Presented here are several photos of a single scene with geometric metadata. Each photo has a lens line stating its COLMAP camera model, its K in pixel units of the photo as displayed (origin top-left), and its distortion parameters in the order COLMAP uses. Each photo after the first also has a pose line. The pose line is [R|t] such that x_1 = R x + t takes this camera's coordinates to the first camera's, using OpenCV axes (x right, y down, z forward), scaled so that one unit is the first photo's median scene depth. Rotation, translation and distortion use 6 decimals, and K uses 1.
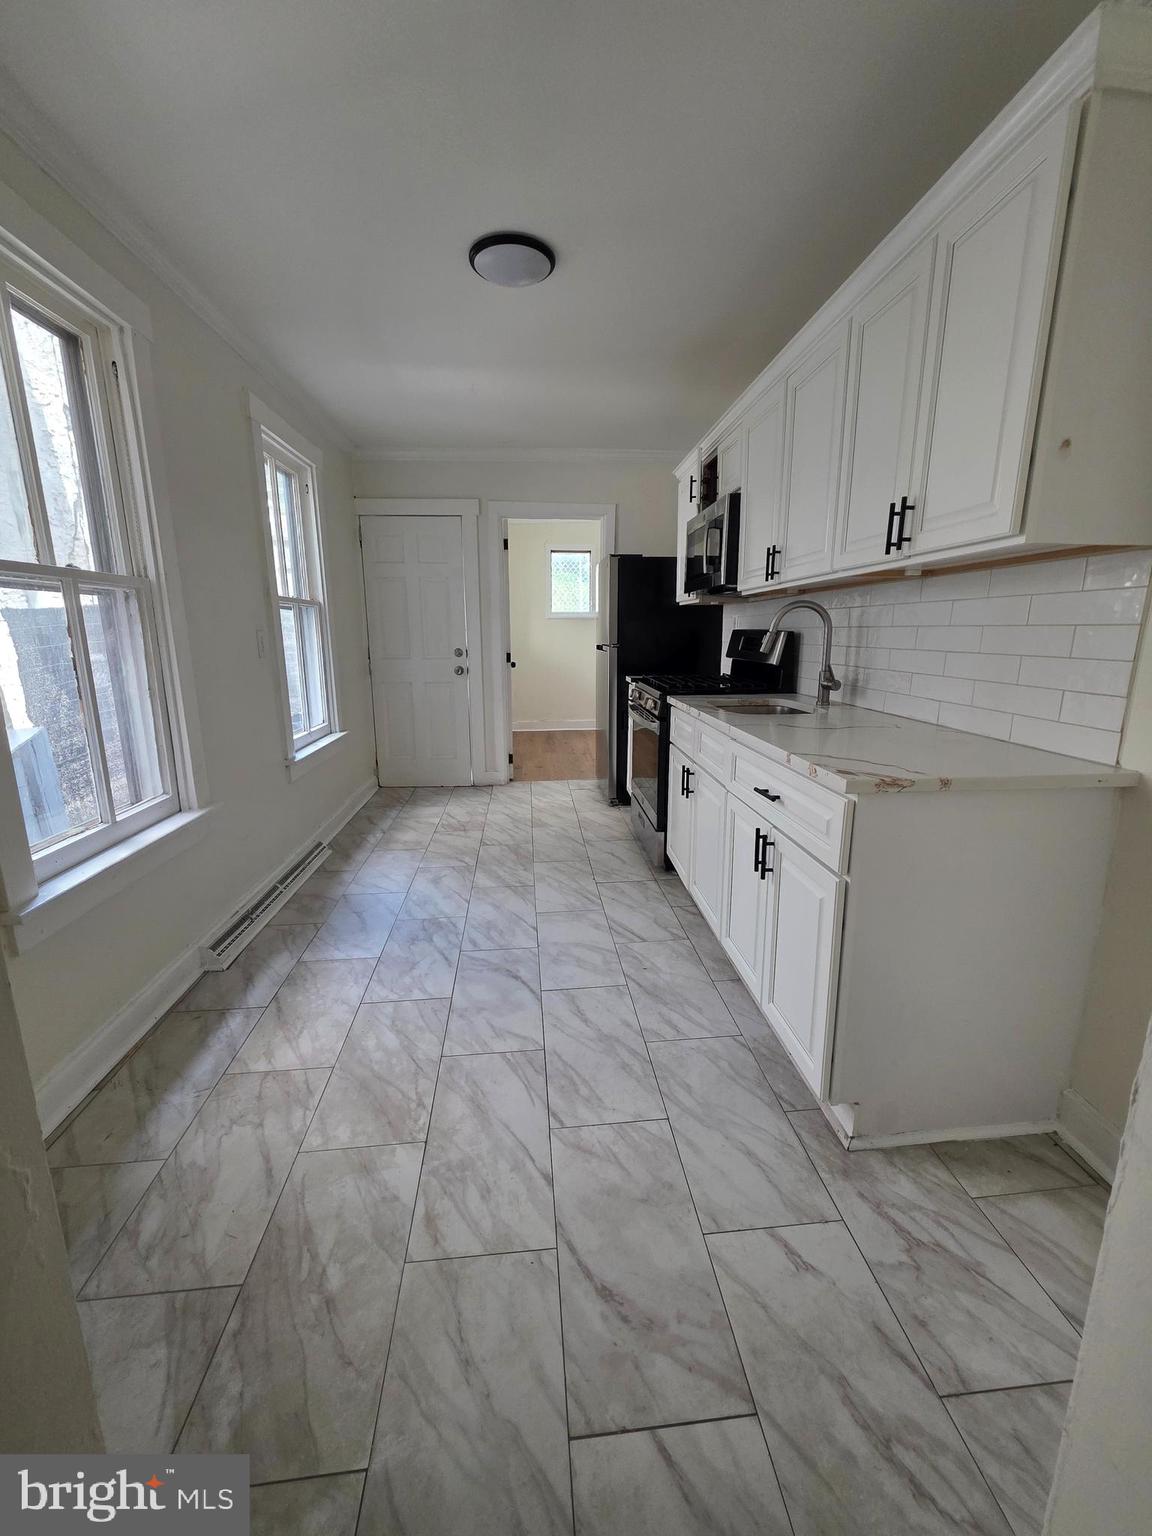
lens RADIAL K [[616.4, 0, 580.4], [0, 616.4, 763.7], [0, 0, 1]] dist [0.000259, 0.000177]
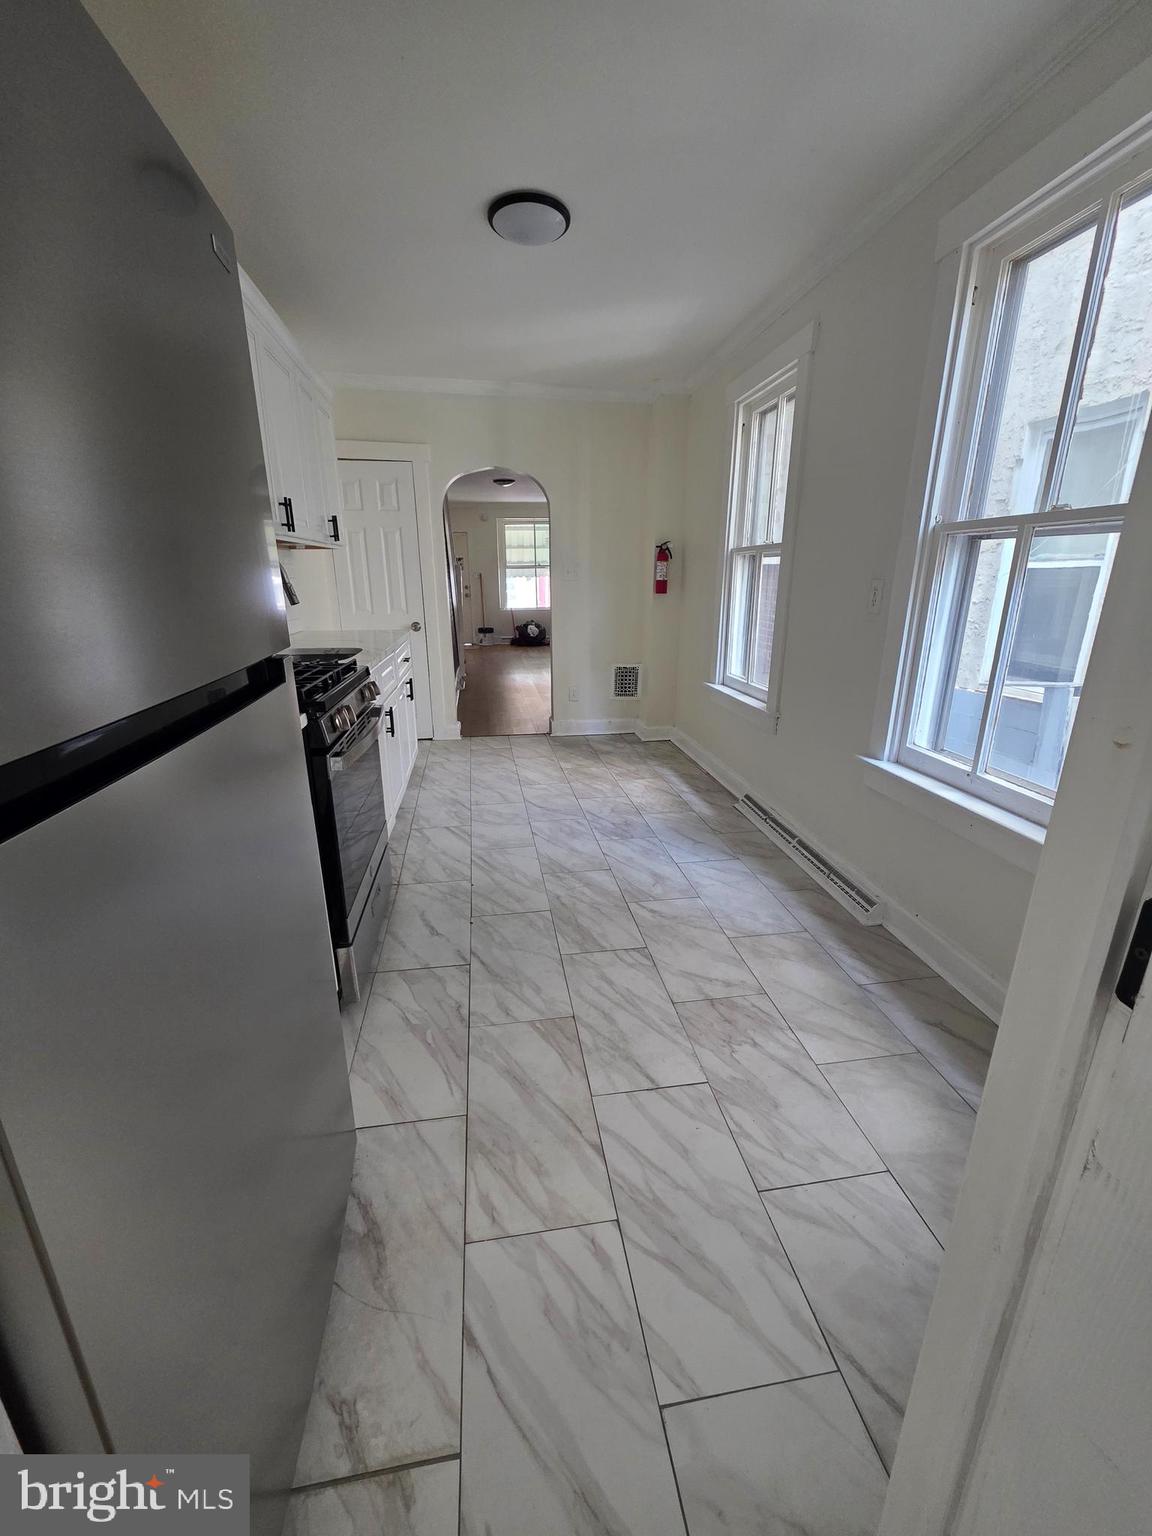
lens RADIAL K [[616.4, 0, 580.4], [0, 616.4, 763.7], [0, 0, 1]] dist [0.000259, 0.000177]
pose [[-0.997363, 0.024525, -0.068299, -0.088732], [-0.011803, 0.873808, 0.486129, -0.453032], [0.071603, 0.485653, -0.871214, 2.067312]]
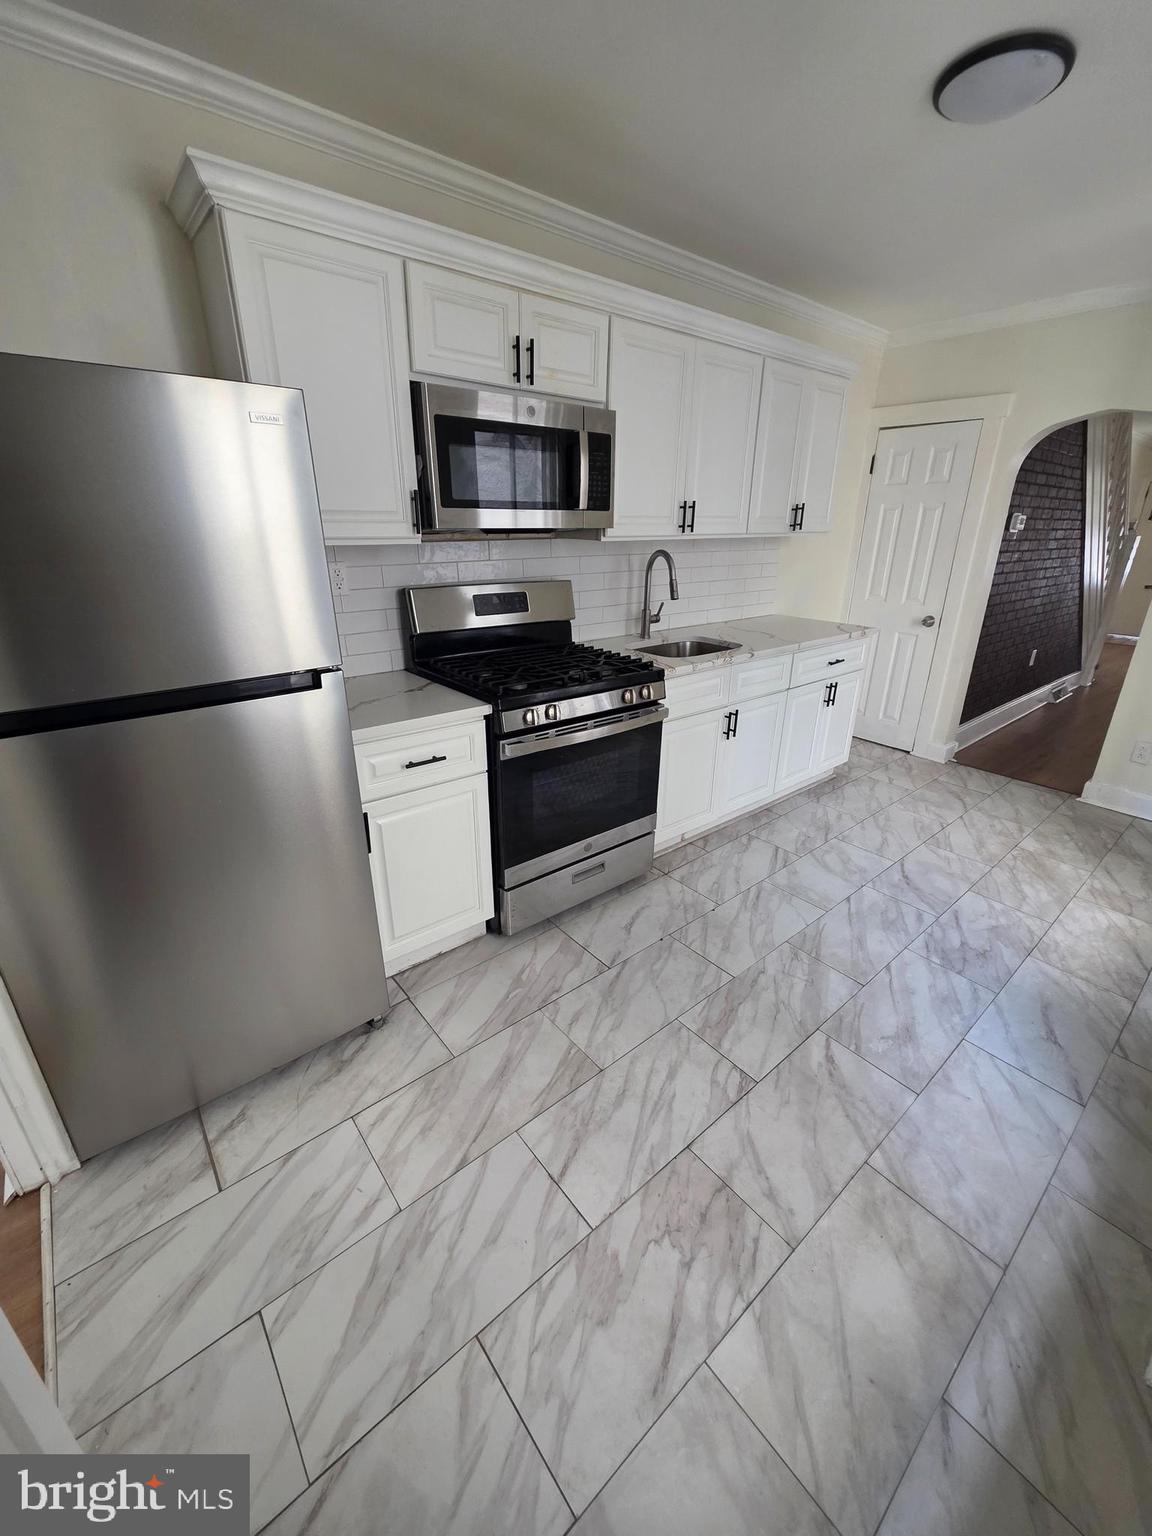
lens RADIAL K [[616.4, 0, 580.4], [0, 616.4, 763.7], [0, 0, 1]] dist [0.000259, 0.000177]
pose [[-0.568990, -0.301622, 0.765032, -0.543215], [0.168041, 0.868030, 0.467210, -0.475815], [-0.804992, 0.394395, -0.443216, 1.770639]]
